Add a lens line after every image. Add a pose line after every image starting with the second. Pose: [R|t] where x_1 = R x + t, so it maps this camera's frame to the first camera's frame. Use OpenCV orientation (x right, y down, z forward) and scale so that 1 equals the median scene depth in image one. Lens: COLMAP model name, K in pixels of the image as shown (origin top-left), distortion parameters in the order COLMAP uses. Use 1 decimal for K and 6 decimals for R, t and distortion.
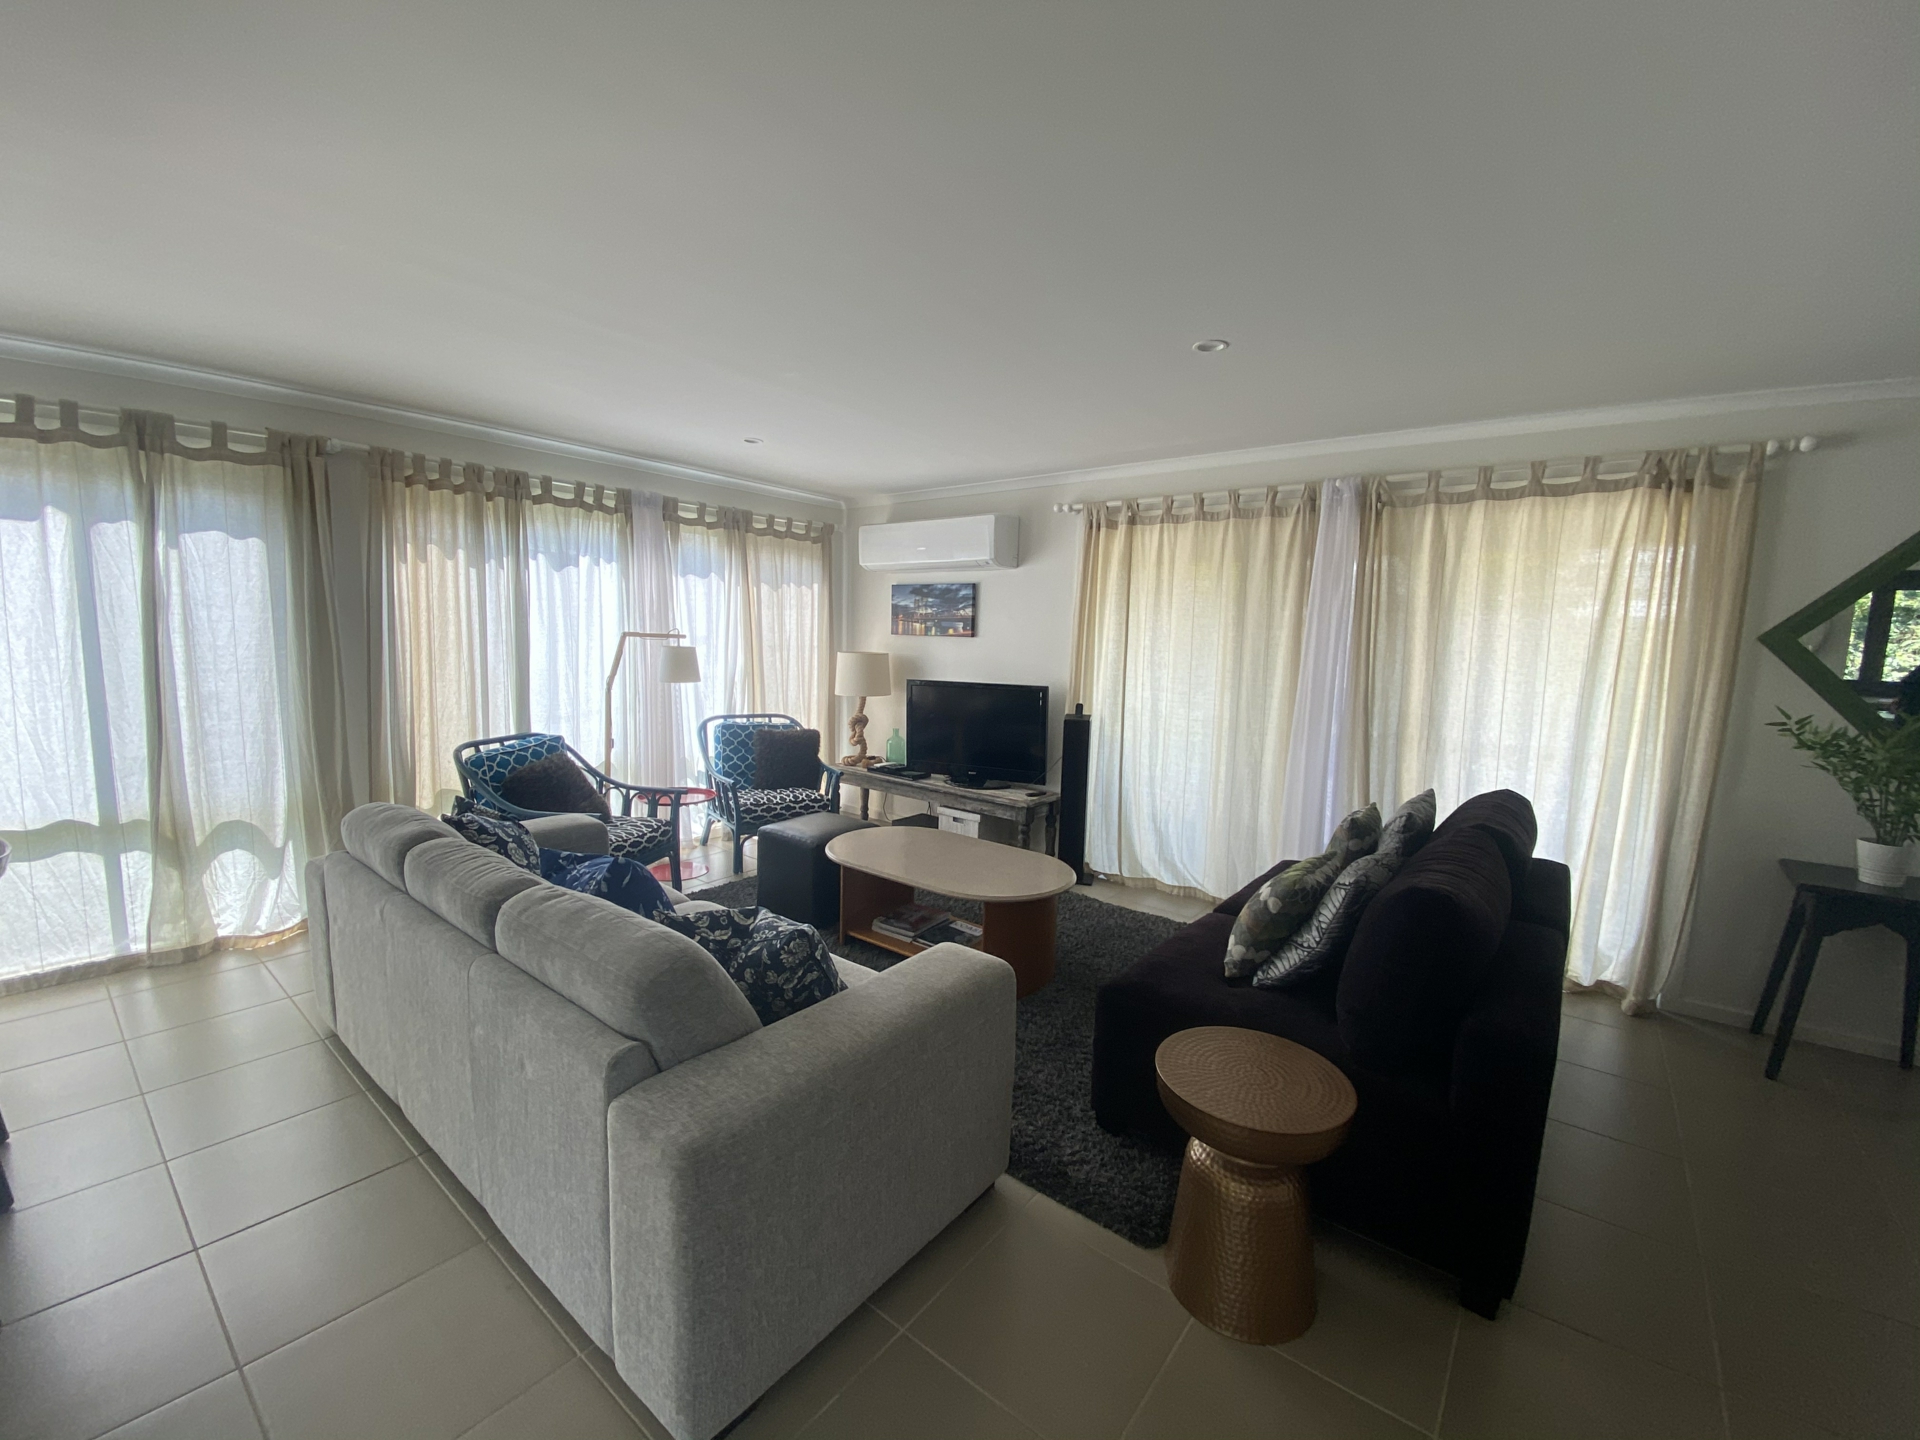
lens RADIAL K [[777.9, 0, 960.7], [0, 777.9, 719.0], [0, 0, 1]] dist [-0.014422, -0.001246]
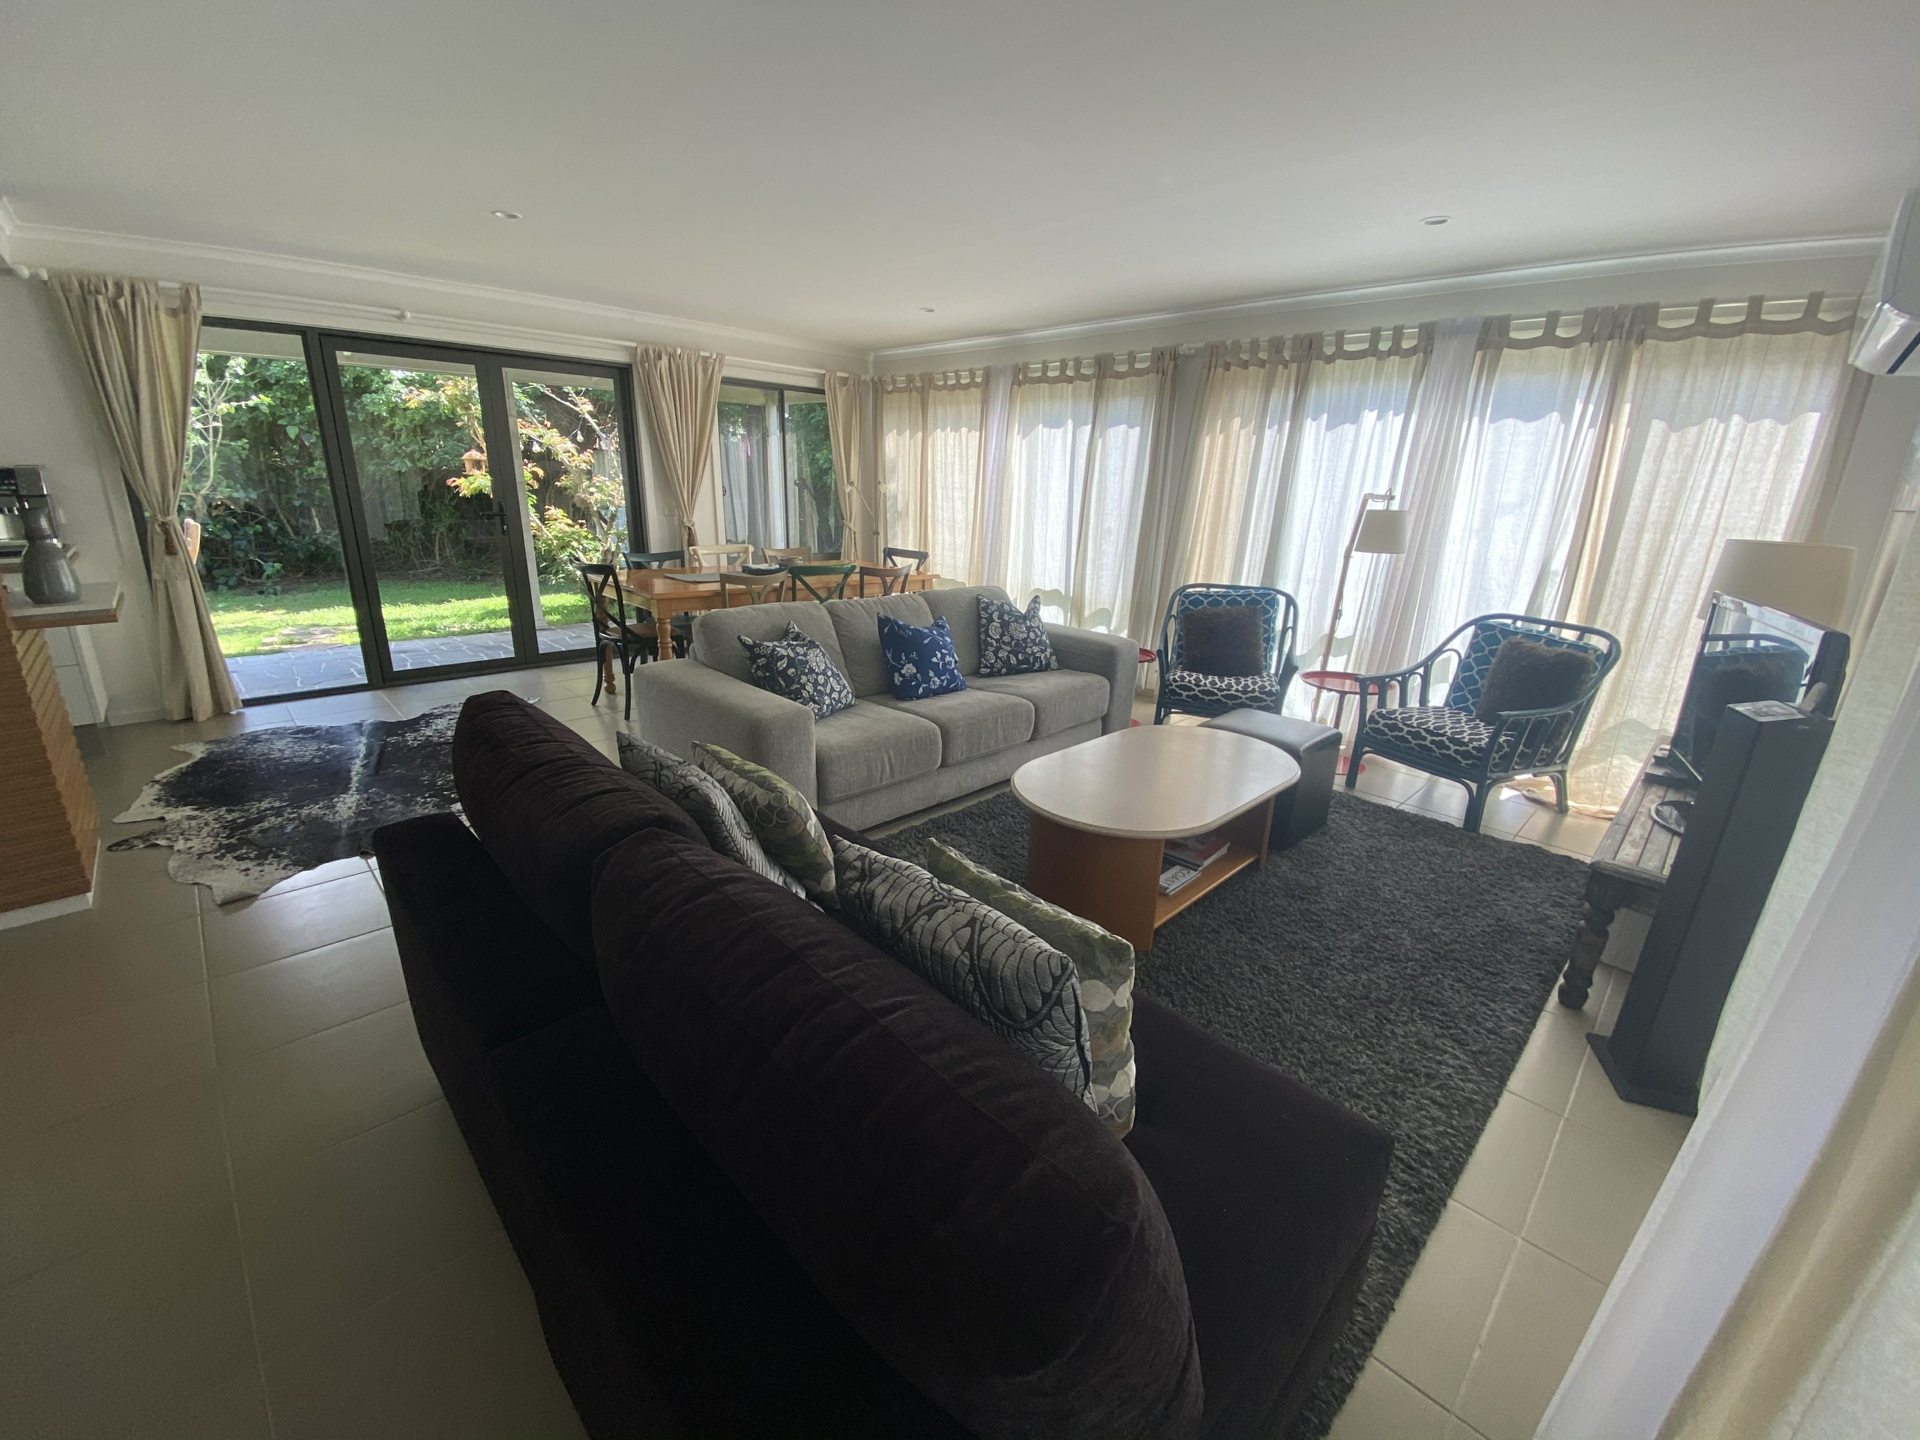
lens RADIAL K [[777.9, 0, 957.9], [0, 777.9, 730.9], [0, 0, 1]] dist [-0.014422, -0.001246]
pose [[-0.118462, 0.276475, -0.953692, 0.616587], [-0.141603, 0.945935, 0.291816, -0.050186], [0.982810, 0.169615, -0.072908, 0.693294]]
